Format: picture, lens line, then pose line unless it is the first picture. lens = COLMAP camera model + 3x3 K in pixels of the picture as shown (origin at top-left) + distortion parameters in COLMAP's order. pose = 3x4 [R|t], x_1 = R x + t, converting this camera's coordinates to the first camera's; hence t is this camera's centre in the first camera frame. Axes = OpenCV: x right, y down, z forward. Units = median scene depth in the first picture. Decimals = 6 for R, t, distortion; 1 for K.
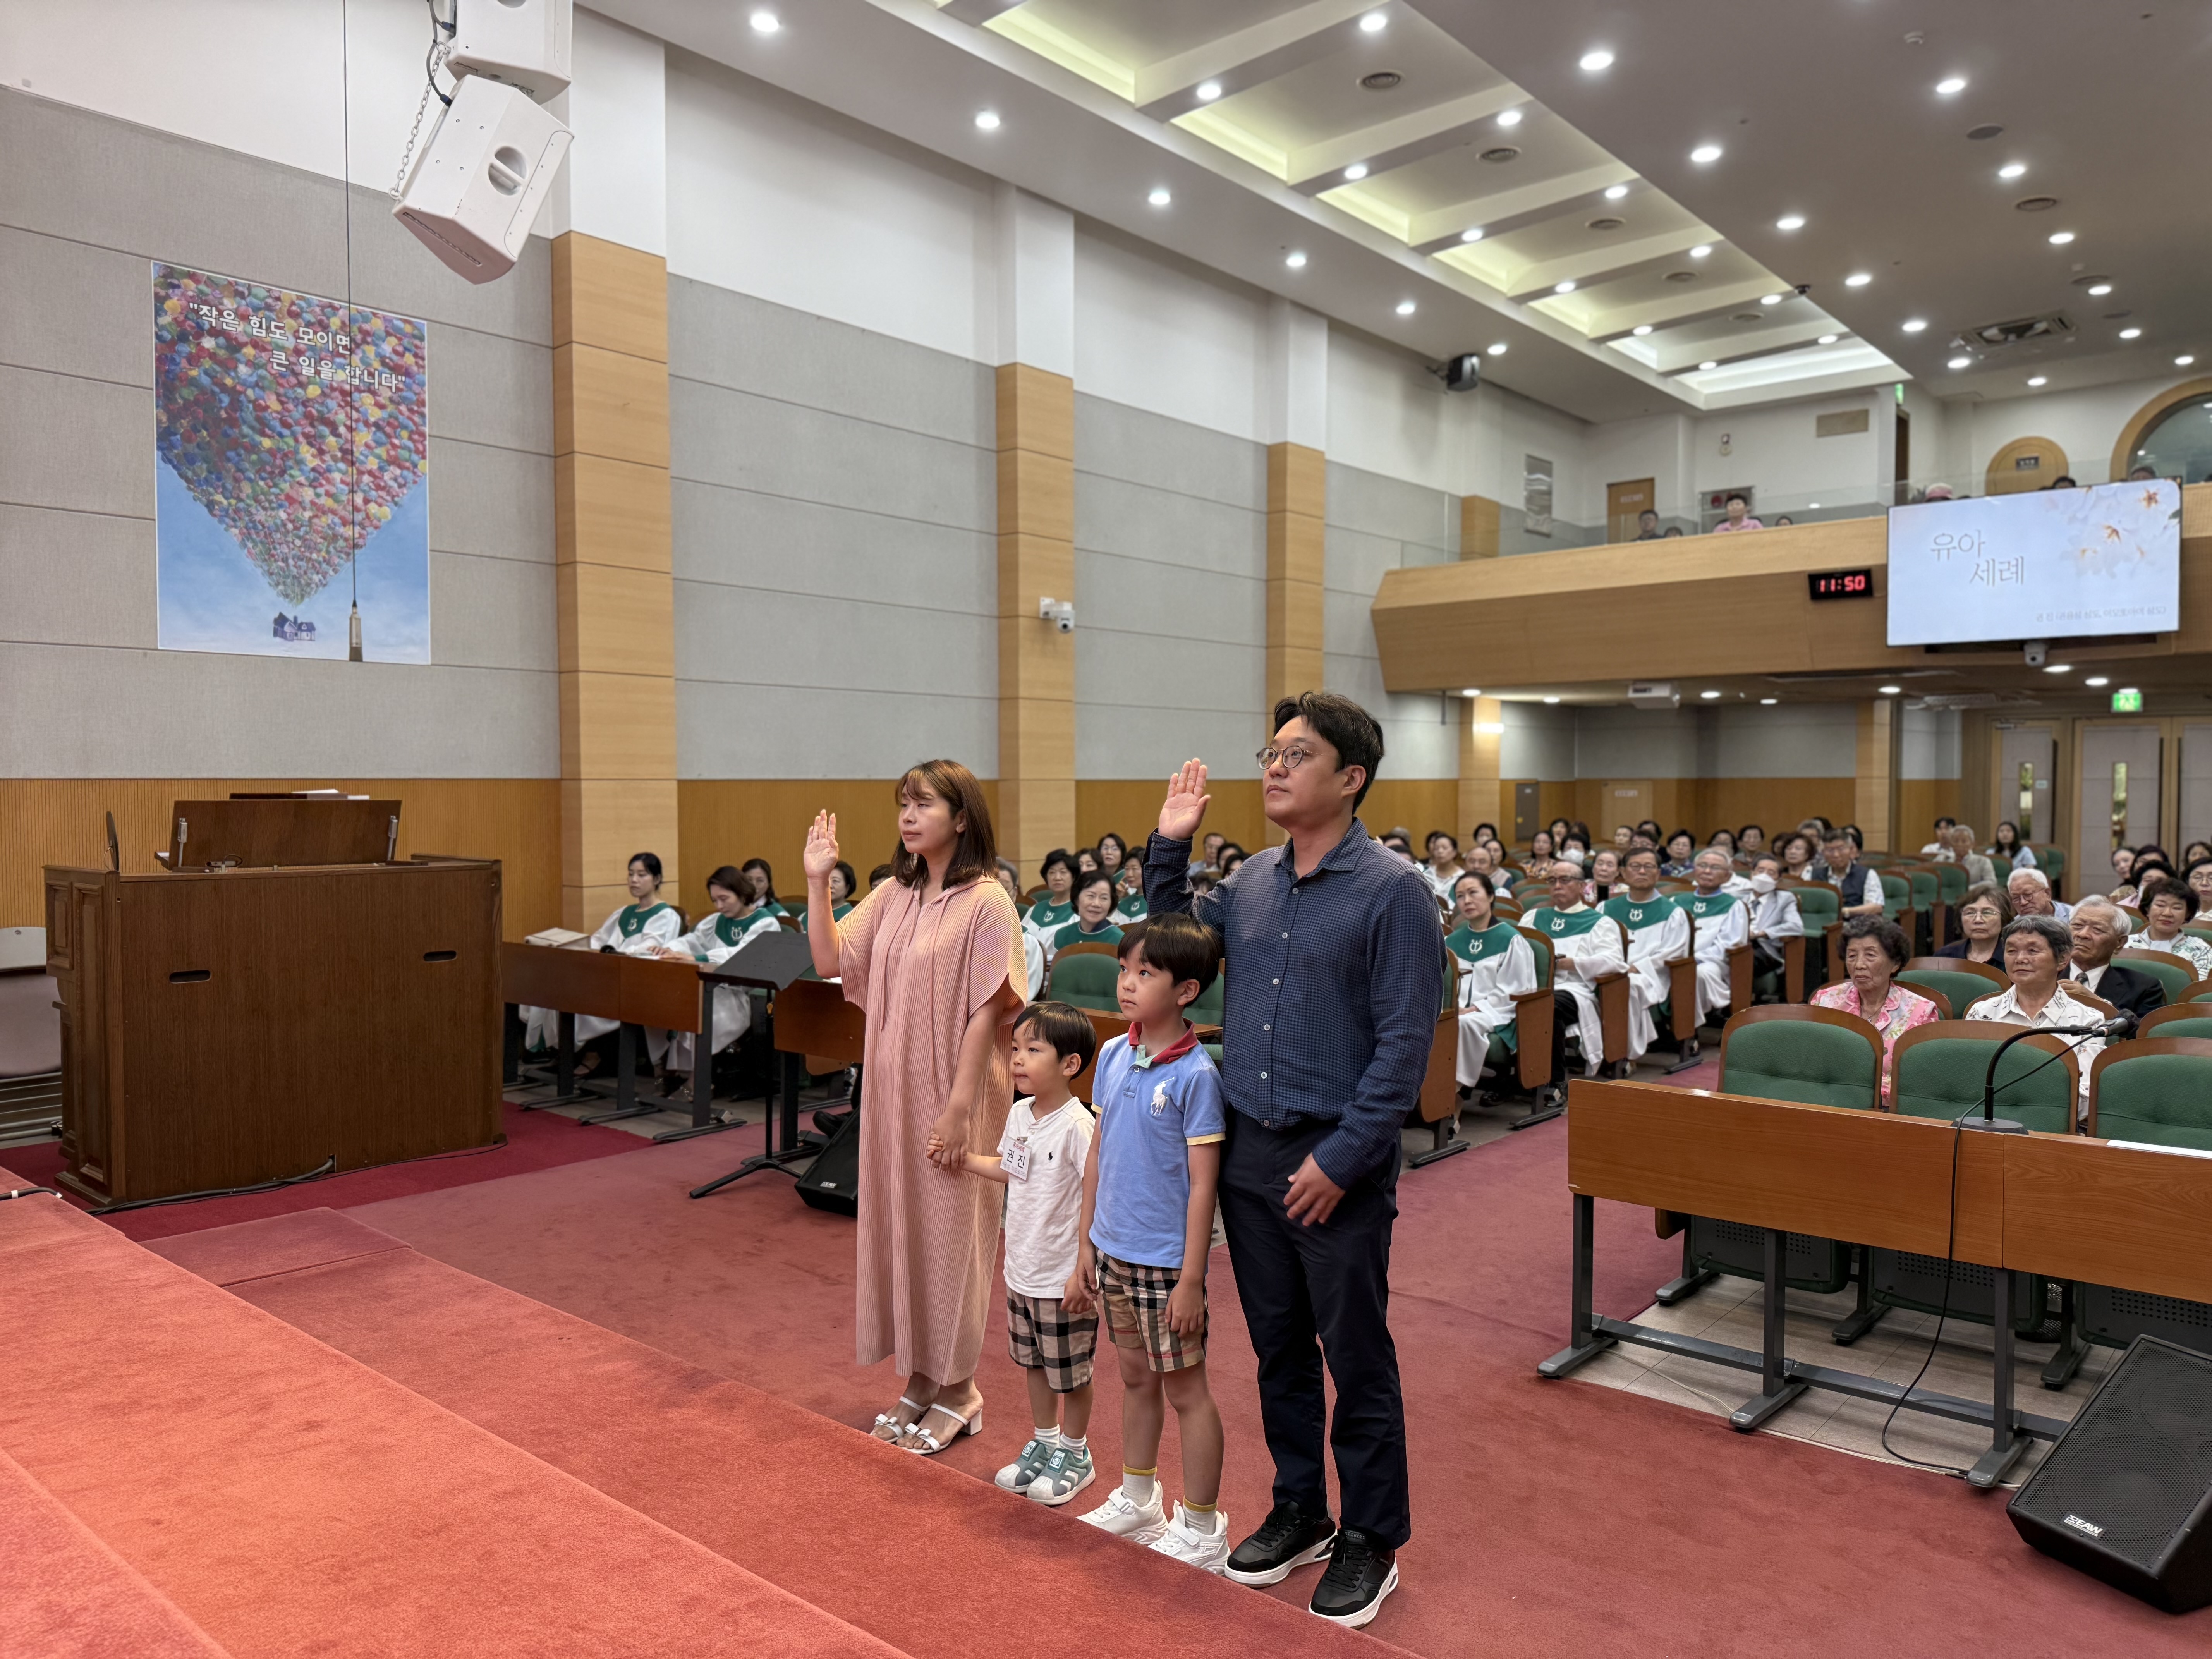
lens RADIAL K [[1574.9, 0, 1103.4], [0, 1574.9, 843.4], [0, 0, 1]] dist [0.004579, -0.022785]
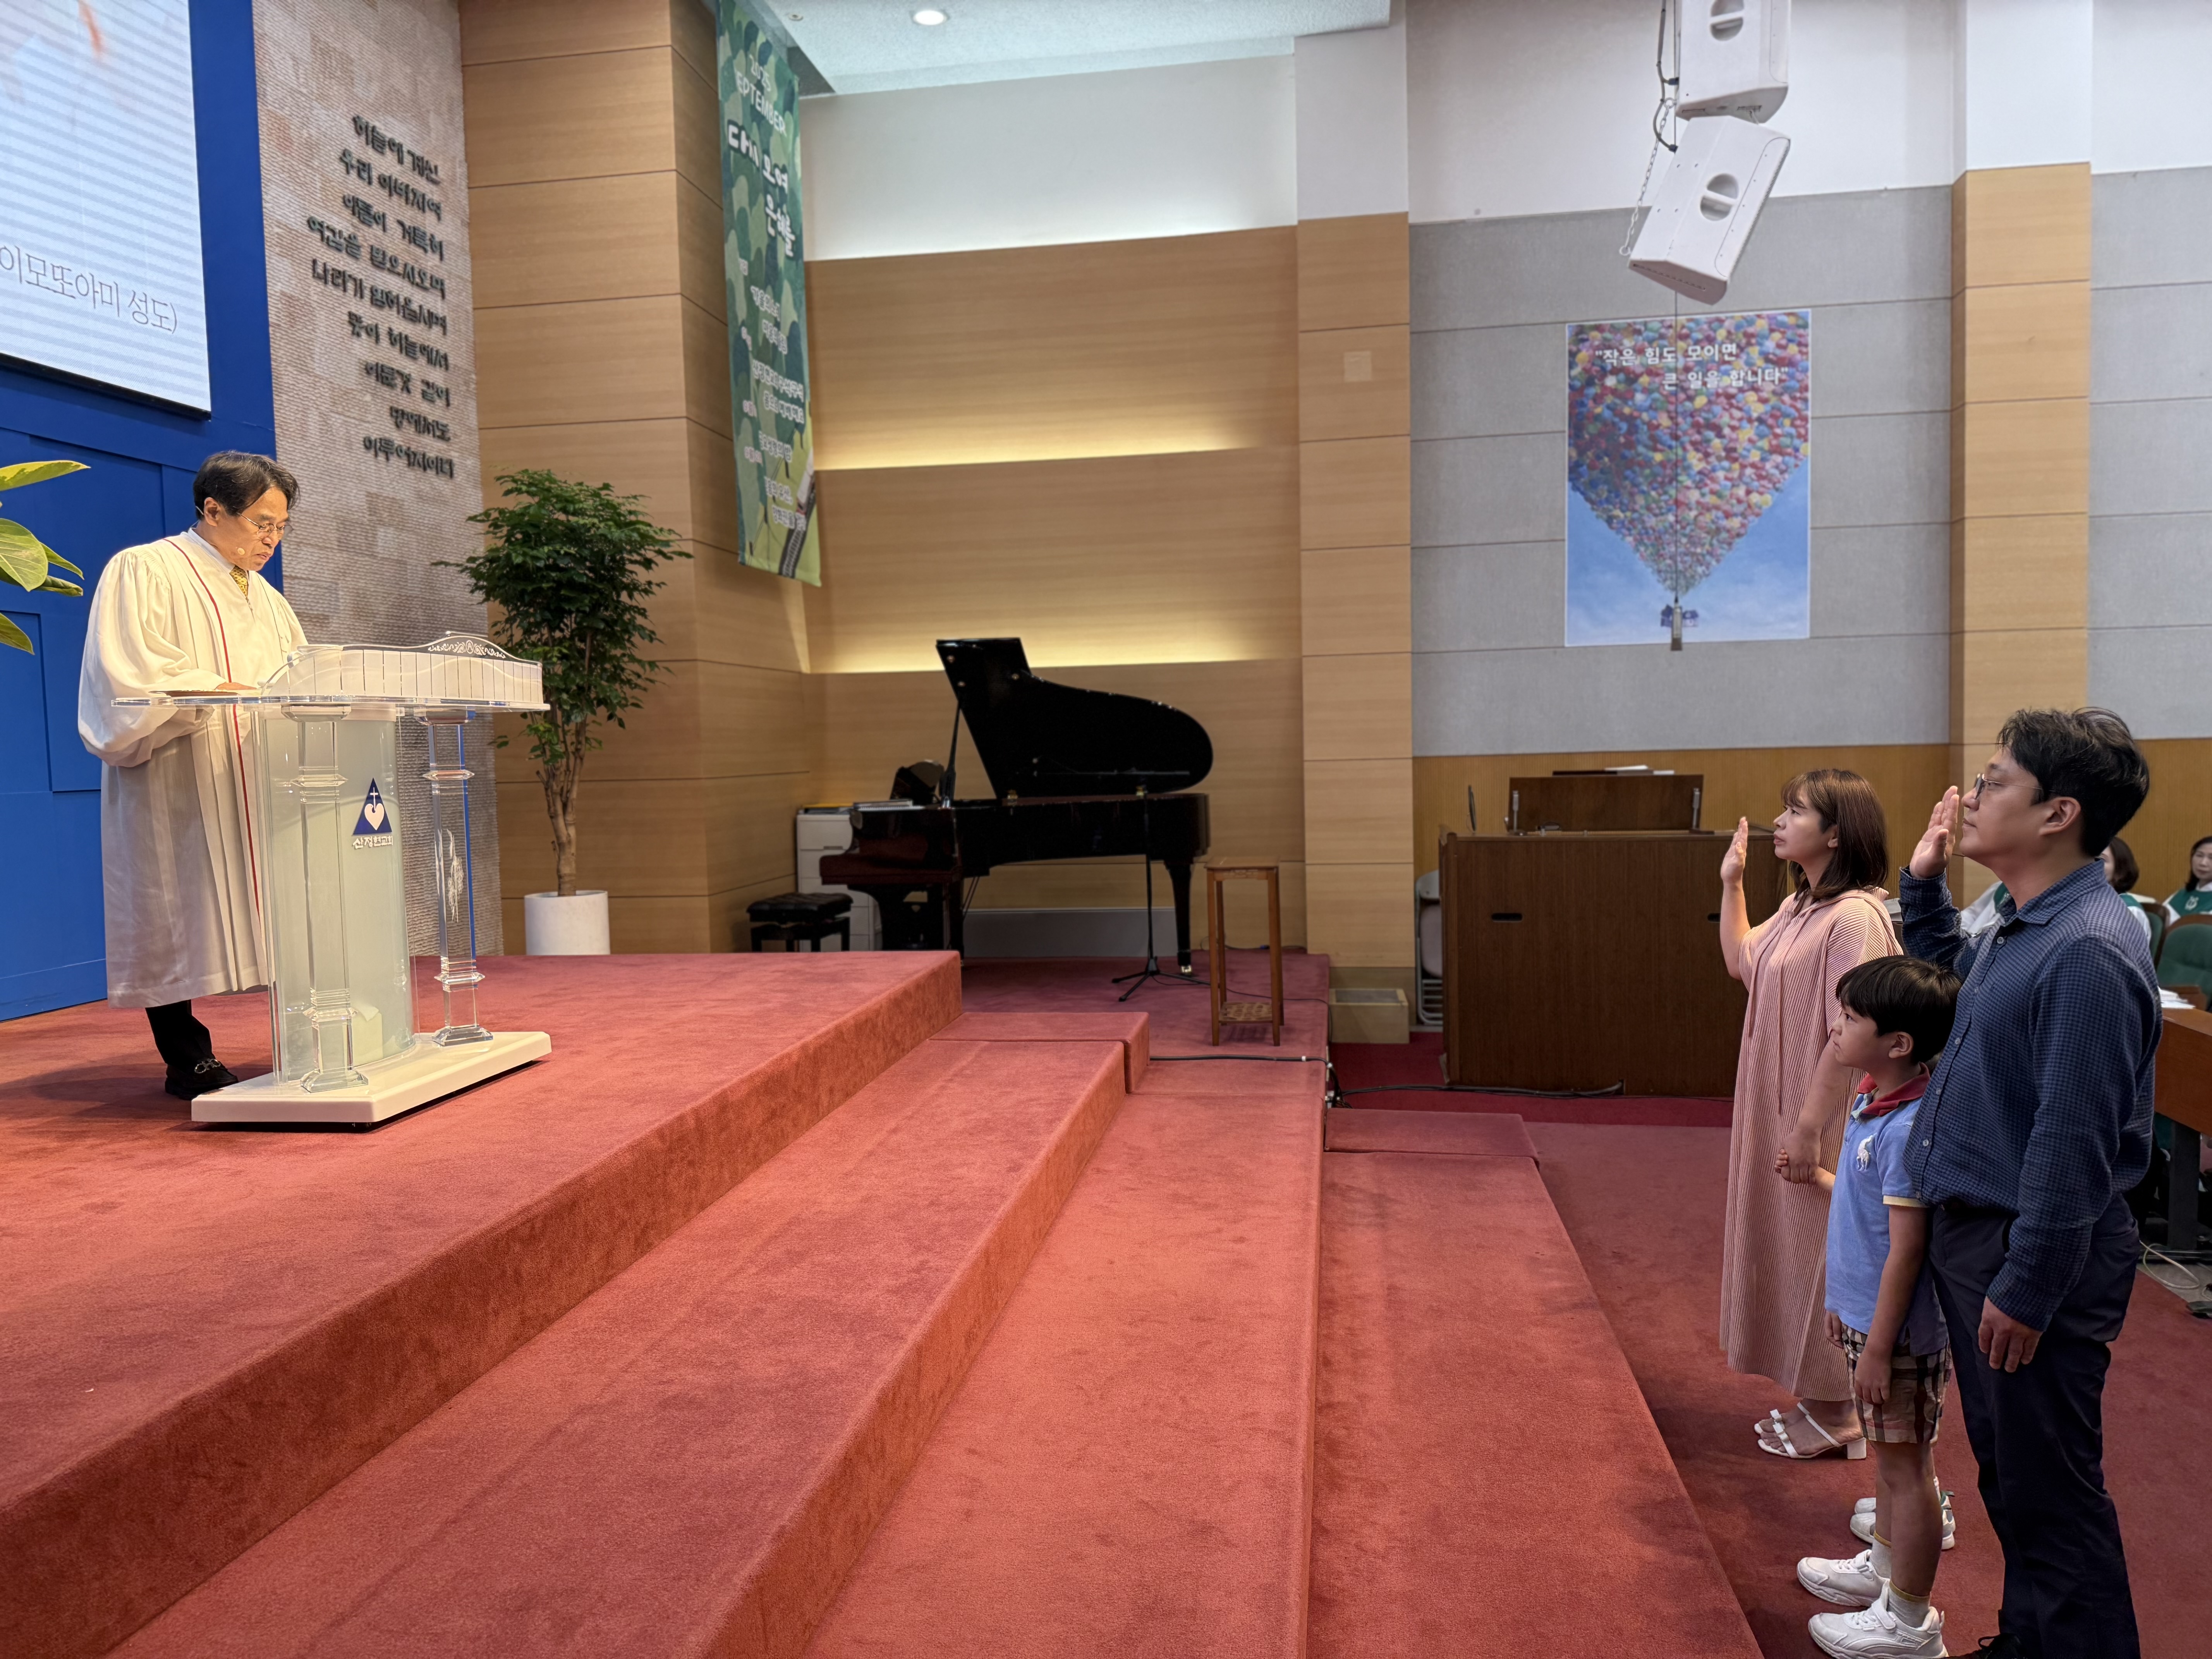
lens RADIAL K [[1574.9, 0, 1095.2], [0, 1574.9, 844.9], [0, 0, 1]] dist [0.004579, -0.022785]
pose [[0.508741, 0.046969, -0.859638, 0.261249], [-0.008000, 0.998725, 0.049834, -0.026313], [0.860883, -0.018476, 0.508468, 0.058295]]
